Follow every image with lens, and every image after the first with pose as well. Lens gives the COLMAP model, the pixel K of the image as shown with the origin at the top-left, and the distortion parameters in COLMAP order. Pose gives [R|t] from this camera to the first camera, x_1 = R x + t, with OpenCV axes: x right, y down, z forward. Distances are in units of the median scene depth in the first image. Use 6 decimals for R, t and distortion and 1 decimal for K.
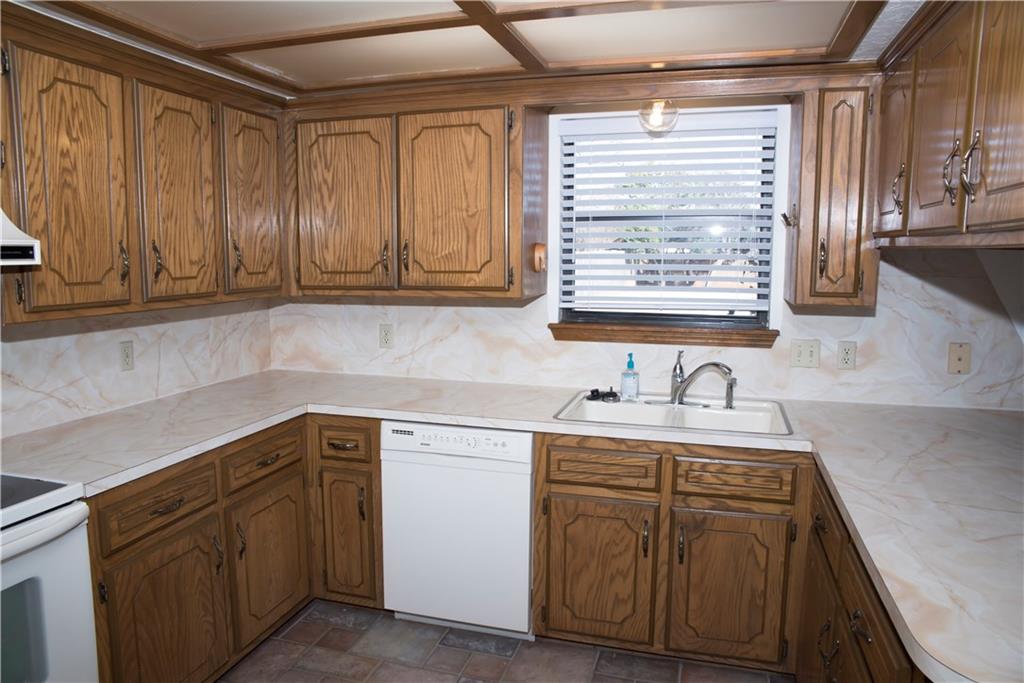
lens RADIAL K [[700.2, 0, 512.0], [0, 700.2, 341.5], [0, 0, 1]] dist [-0.127747, 0.107861]
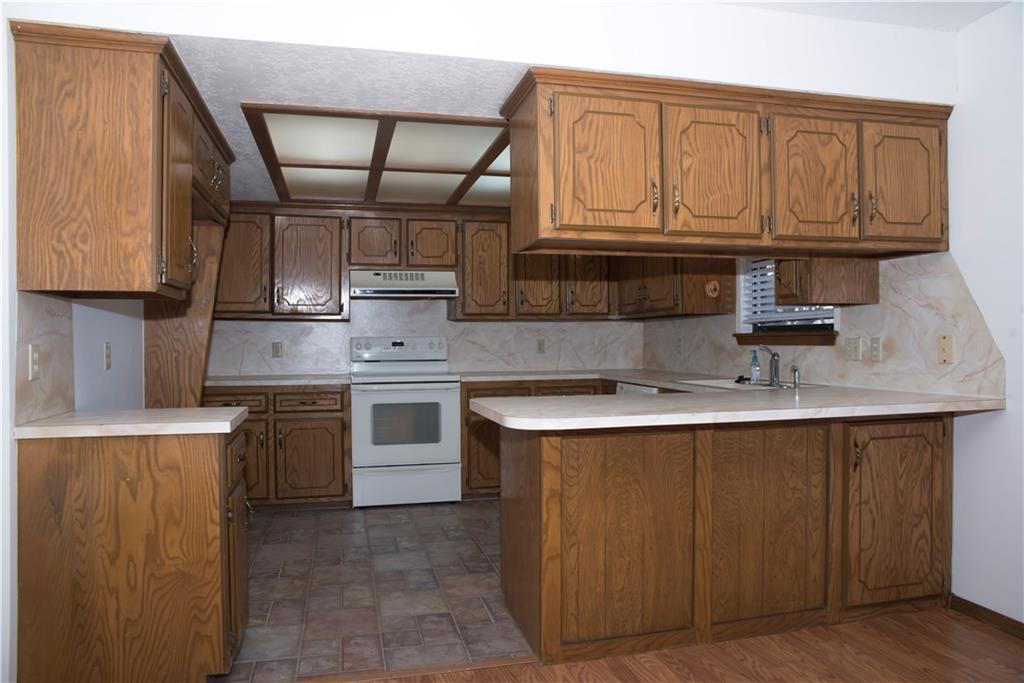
lens RADIAL K [[700.2, 0, 512.0], [0, 700.2, 341.5], [0, 0, 1]] dist [-0.127747, 0.107861]
pose [[0.507283, -0.004730, -0.861767, 1.275215], [-0.100771, 0.992799, -0.064768, 0.157967], [0.855868, 0.119697, 0.503153, -0.170218]]
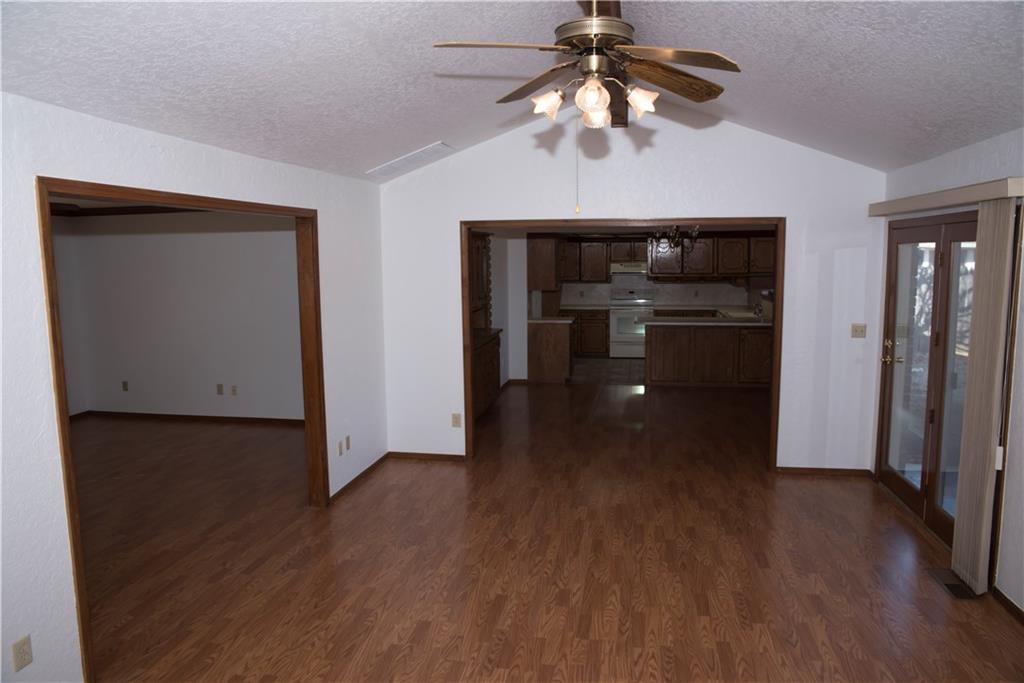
lens RADIAL K [[700.2, 0, 512.0], [0, 700.2, 341.5], [0, 0, 1]] dist [-0.127747, 0.107861]
pose [[0.105196, 0.117514, -0.987484, 4.158205], [-0.113949, 0.987877, 0.105422, -0.018713], [0.987902, 0.101433, 0.117311, -0.795616]]
